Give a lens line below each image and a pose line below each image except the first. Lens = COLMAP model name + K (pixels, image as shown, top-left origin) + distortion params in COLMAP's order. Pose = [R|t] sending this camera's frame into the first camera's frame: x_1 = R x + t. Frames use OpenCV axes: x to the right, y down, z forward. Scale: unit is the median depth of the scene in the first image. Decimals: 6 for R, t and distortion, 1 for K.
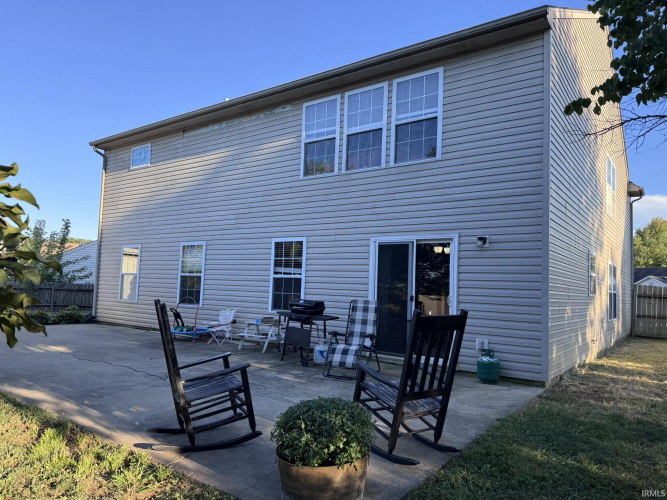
lens RADIAL K [[464.8, 0, 332.6], [0, 464.8, 254.5], [0, 0, 1]] dist [0.025479, -0.002648]
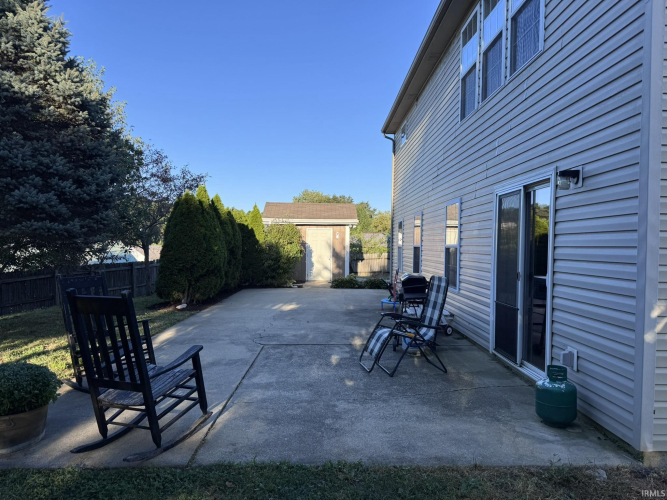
lens RADIAL K [[464.8, 0, 332.6], [0, 464.8, 254.5], [0, 0, 1]] dist [0.025479, -0.002648]
pose [[0.592990, -0.014189, -0.805084, 0.578803], [0.067823, 0.997172, 0.032381, 0.025668], [0.802348, -0.073805, 0.592276, 0.408936]]
